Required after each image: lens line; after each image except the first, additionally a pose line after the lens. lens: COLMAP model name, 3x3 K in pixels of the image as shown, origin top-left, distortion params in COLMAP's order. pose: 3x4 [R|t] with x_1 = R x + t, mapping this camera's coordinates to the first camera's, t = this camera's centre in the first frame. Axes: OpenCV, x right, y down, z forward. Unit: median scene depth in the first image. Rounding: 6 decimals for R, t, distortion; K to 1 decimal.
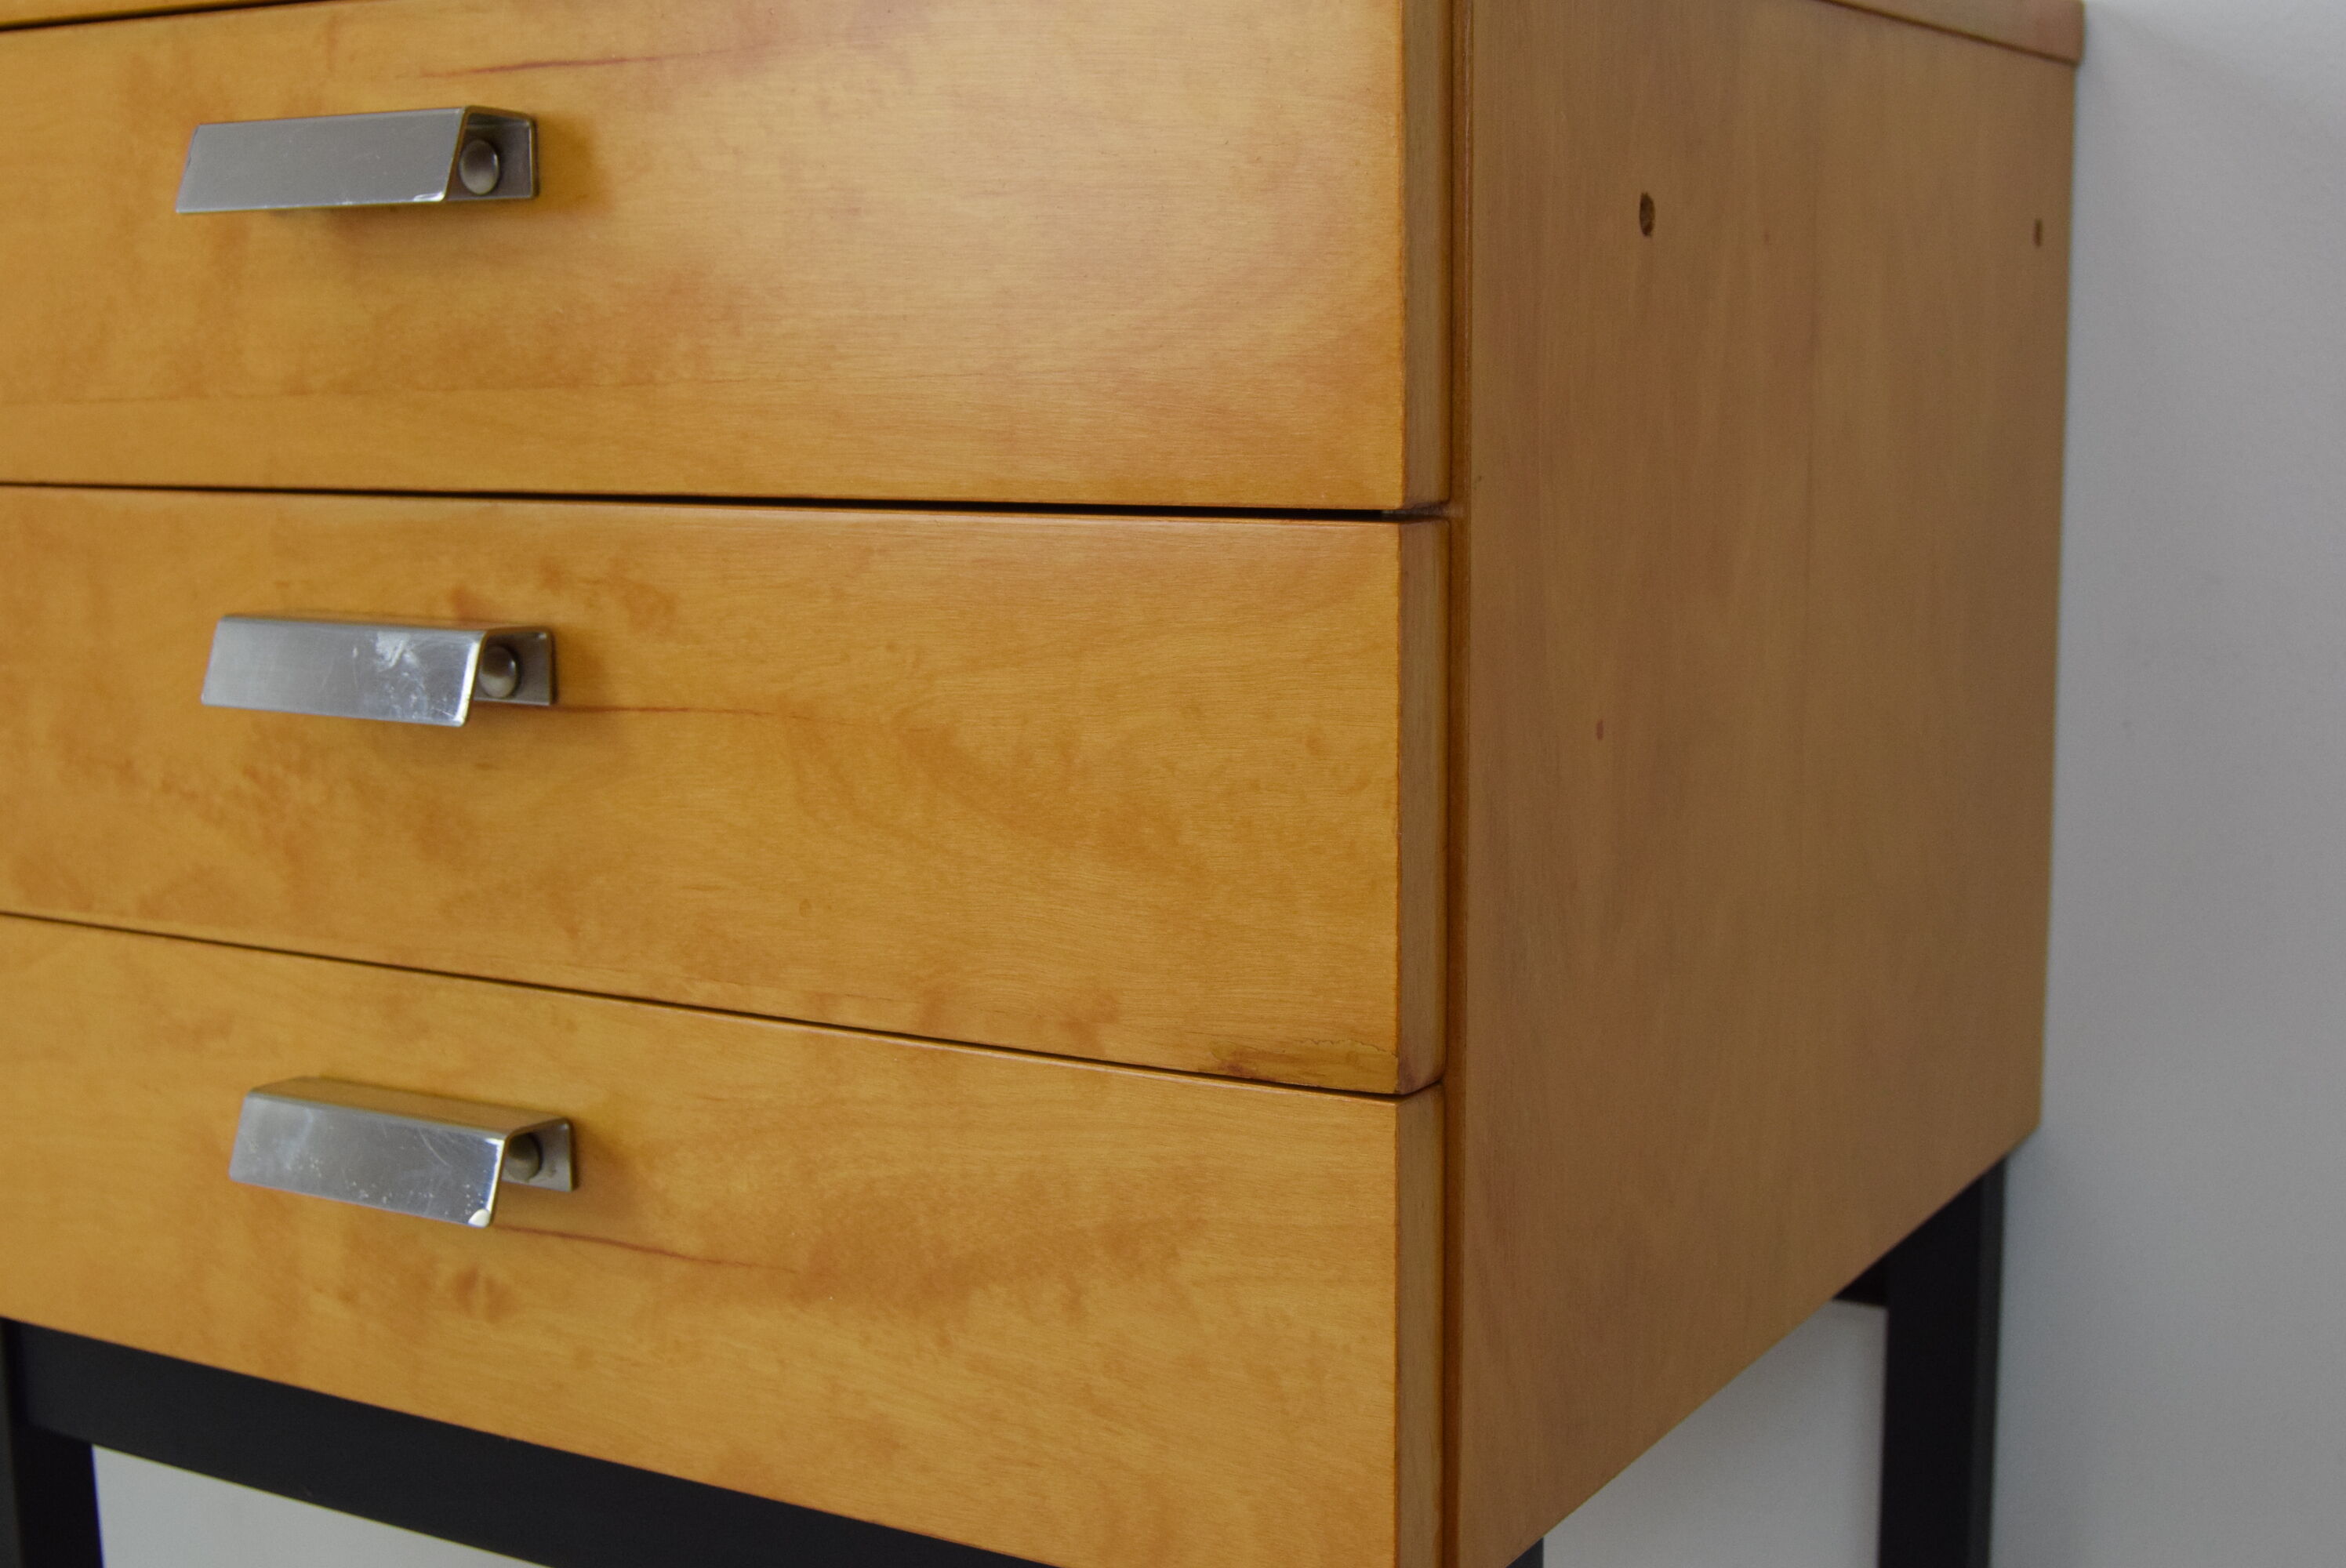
lens RADIAL K [[3119.1, 0, 1165.4], [0, 3119.1, 779.2], [0, 0, 1]] dist [-0.057177, 0.000000]
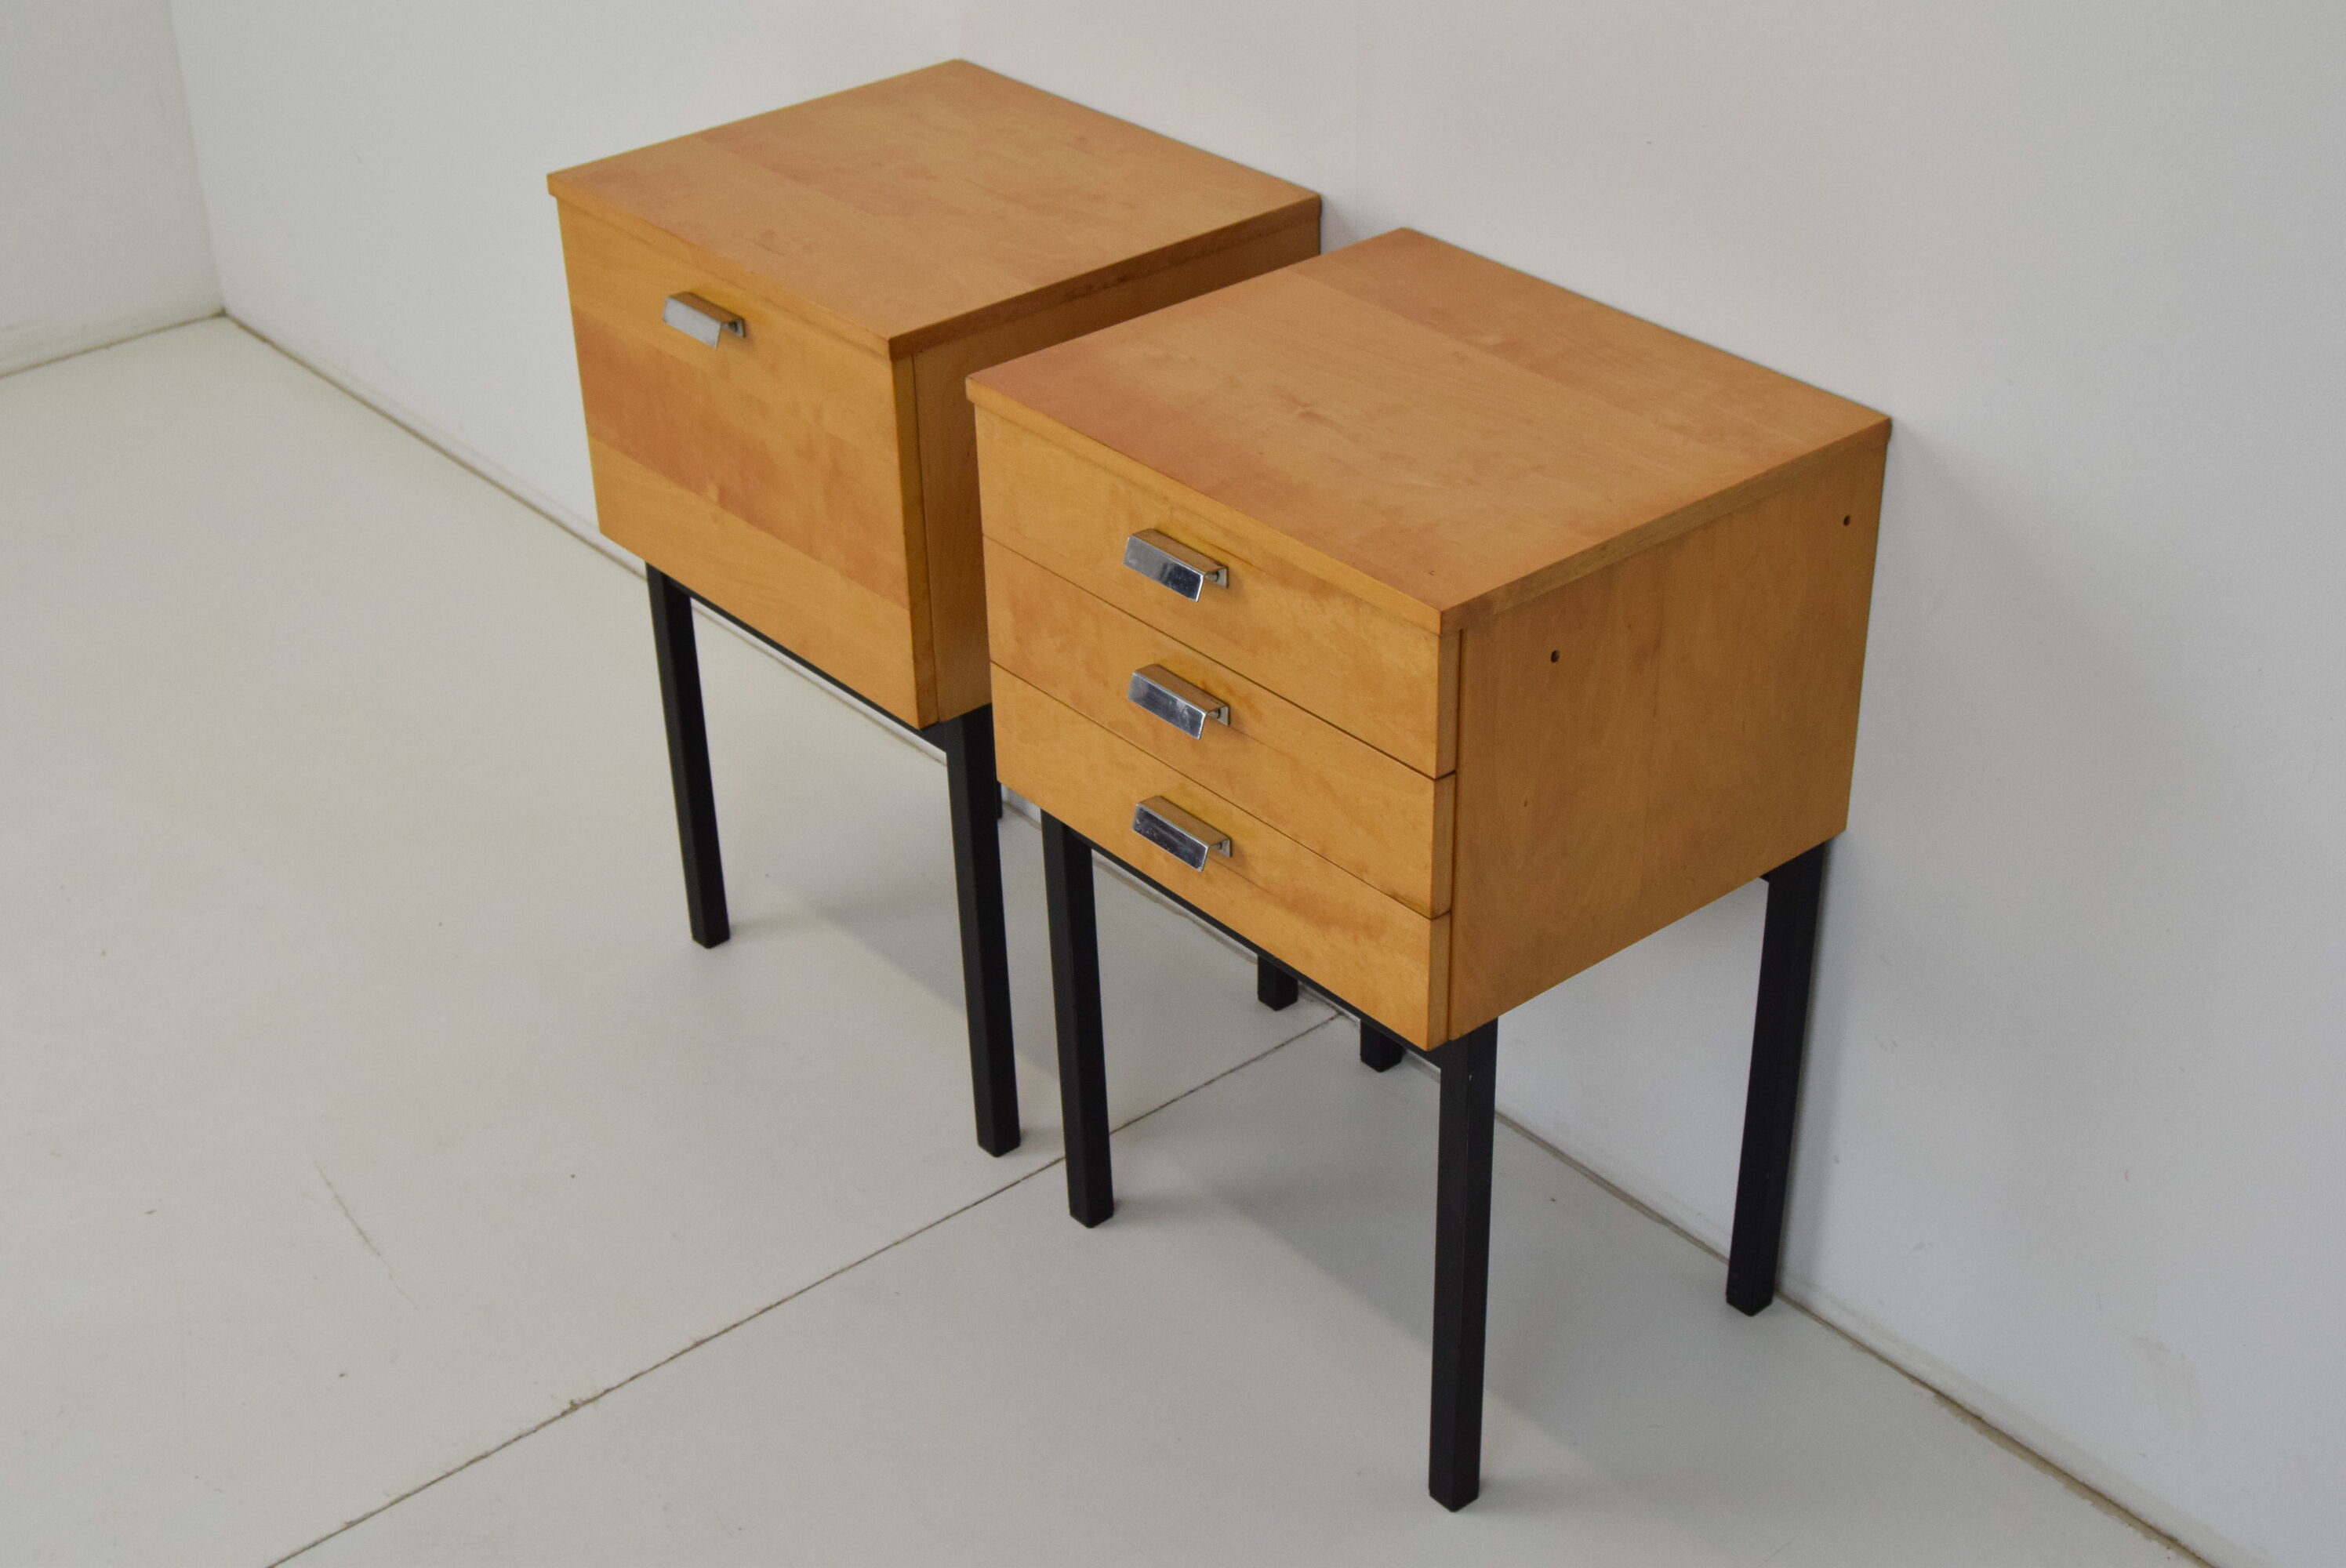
lens RADIAL K [[3119.1, 0, 1191.2], [0, 3119.1, 796.5], [0, 0, 1]] dist [-0.057177, 0.000000]
pose [[0.945391, 0.163247, -0.282109, 0.727538], [-0.040363, 0.917506, 0.395668, -1.300041], [0.323428, -0.362674, 0.873992, -1.963094]]
